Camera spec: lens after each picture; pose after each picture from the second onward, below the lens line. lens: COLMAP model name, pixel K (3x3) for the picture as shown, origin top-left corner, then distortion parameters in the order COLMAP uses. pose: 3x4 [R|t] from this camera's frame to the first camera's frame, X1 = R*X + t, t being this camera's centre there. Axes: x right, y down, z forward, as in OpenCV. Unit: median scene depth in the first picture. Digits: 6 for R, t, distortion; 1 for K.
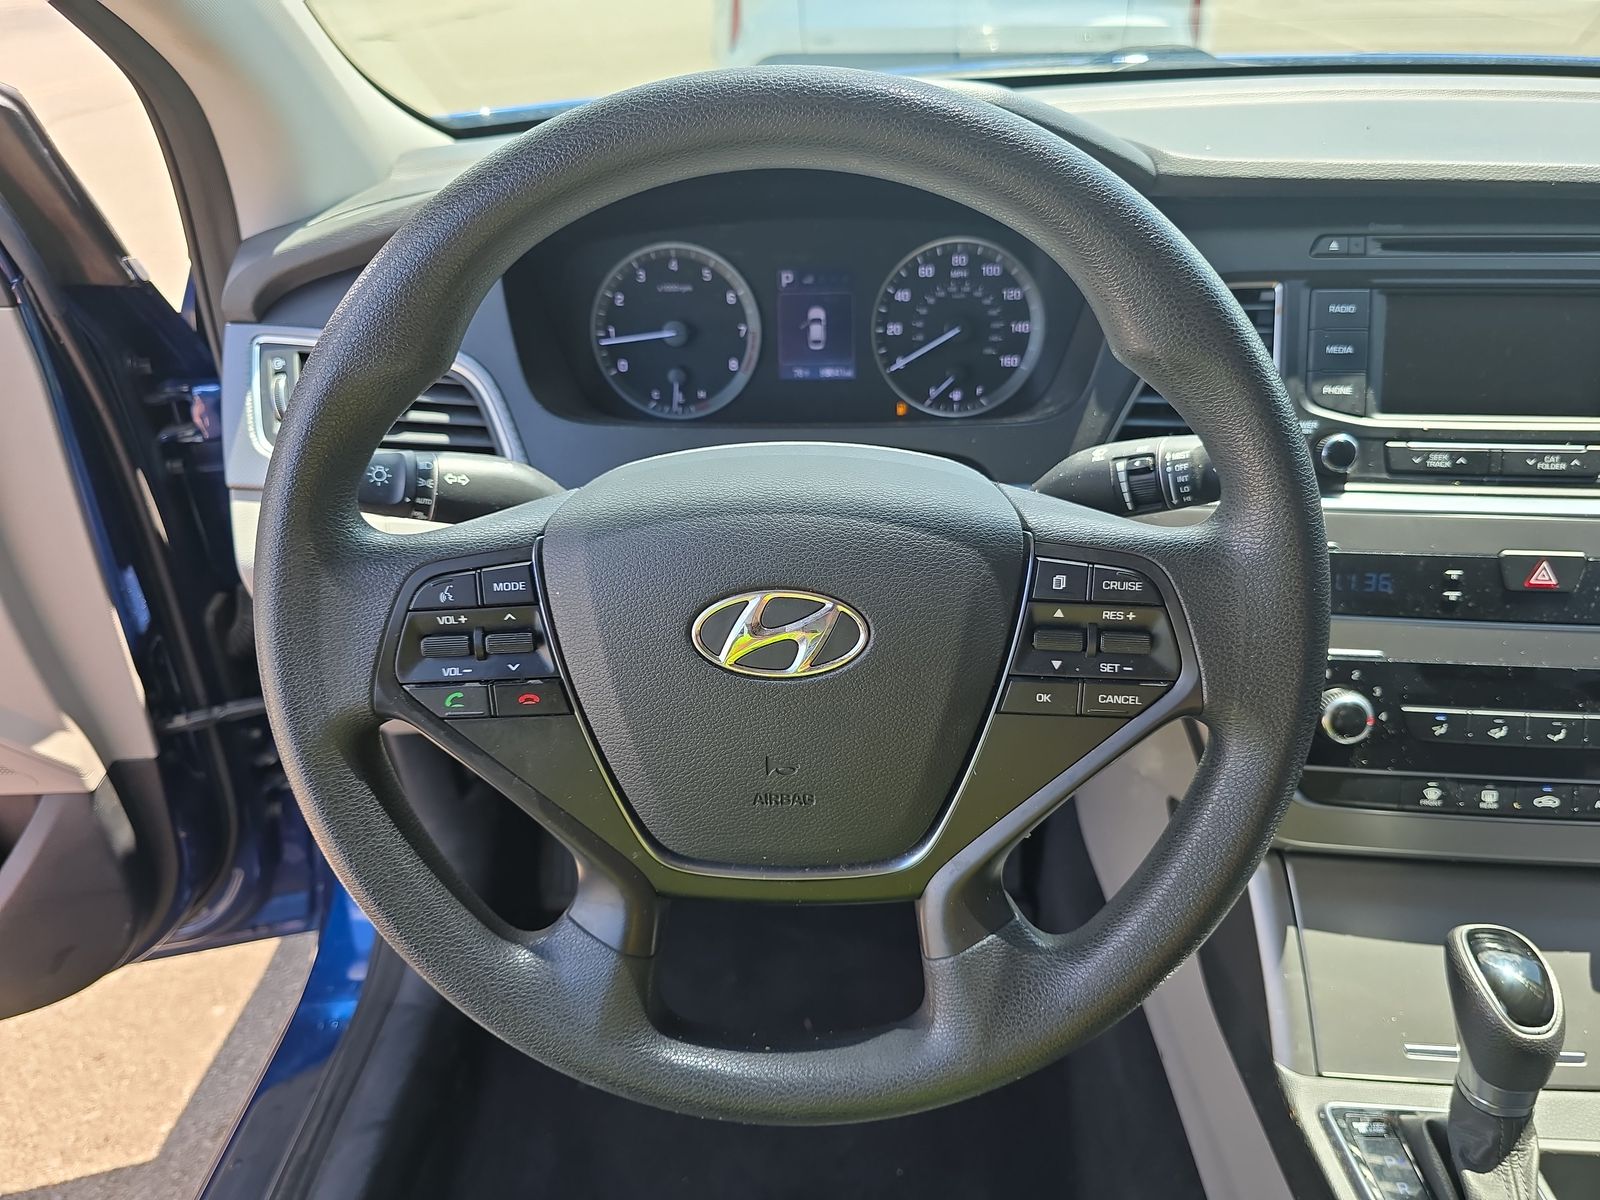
lens RADIAL K [[1079.0, 0, 790.6], [0, 1079.0, 588.4], [0, 0, 1]] dist [0.039200, -0.037222]
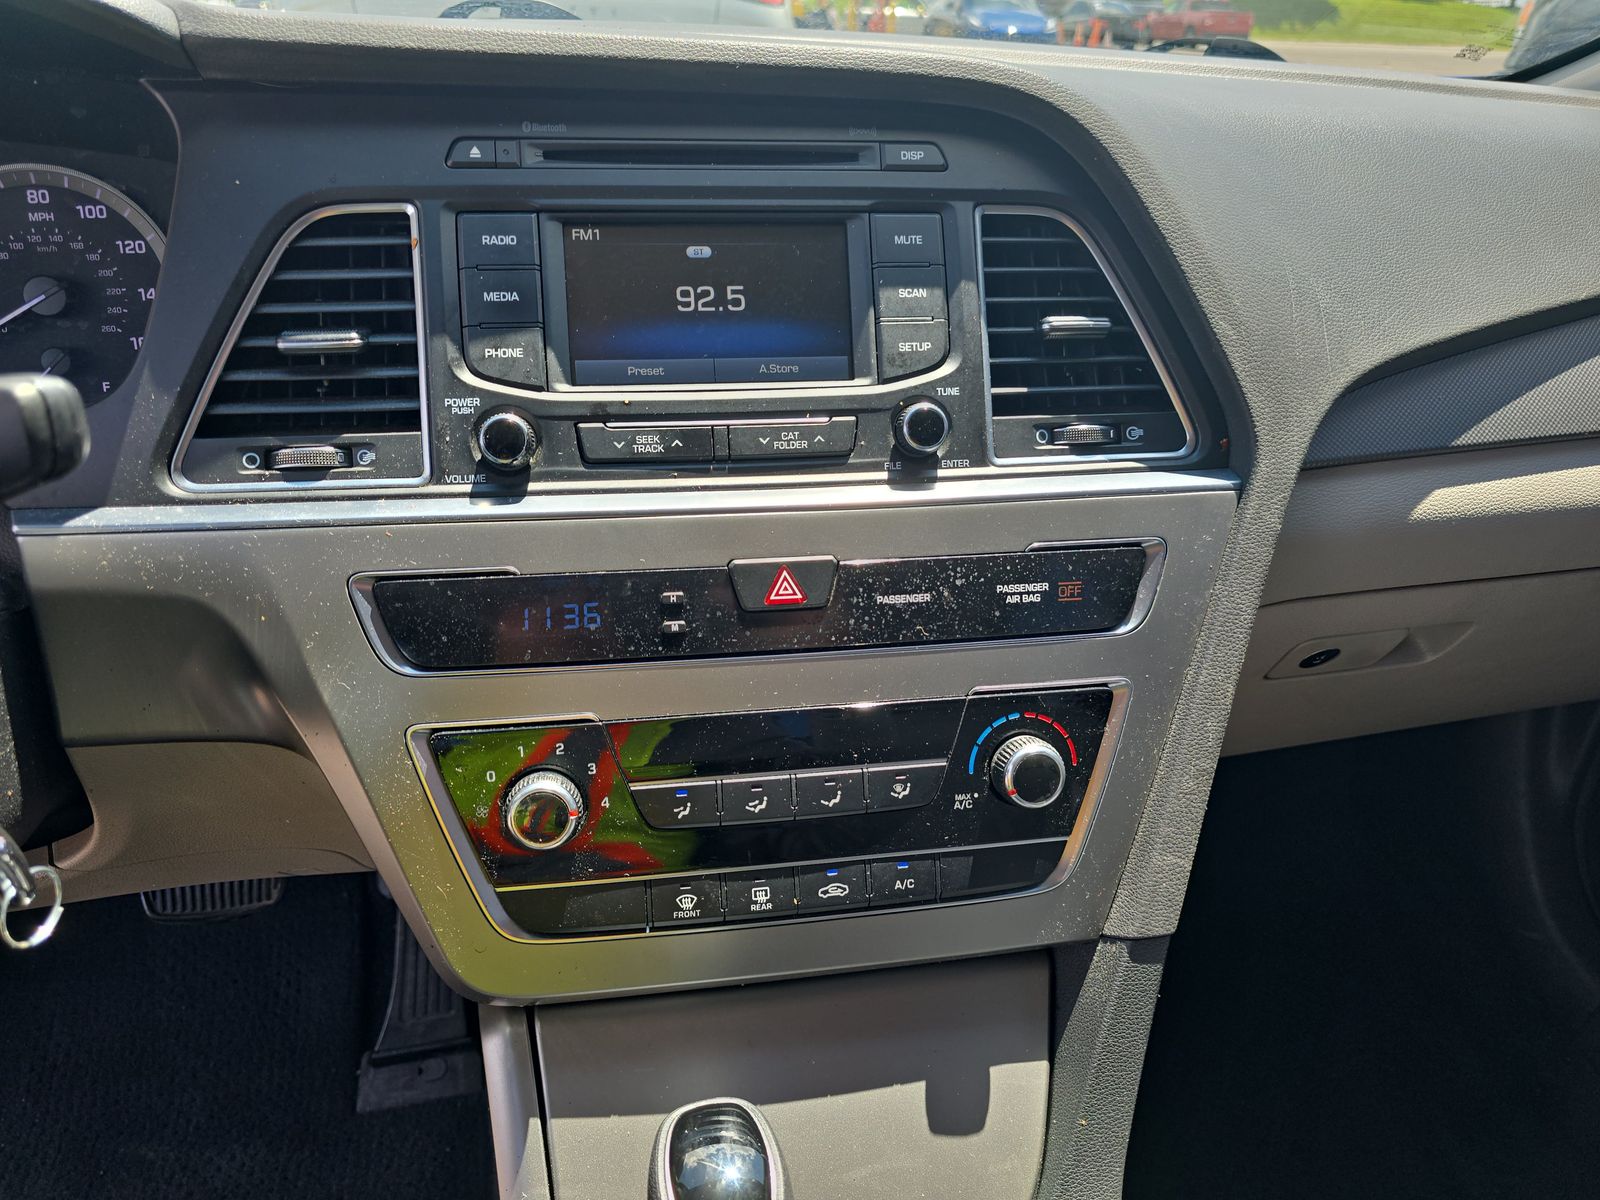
lens RADIAL K [[1079.0, 0, 807.9], [0, 1079.0, 605.4], [0, 0, 1]] dist [0.039200, -0.037222]
pose [[0.964834, -0.078068, 0.251001, 0.506314], [0.092087, 0.994753, -0.044580, 0.033015], [-0.246204, 0.066126, 0.966960, 0.275357]]
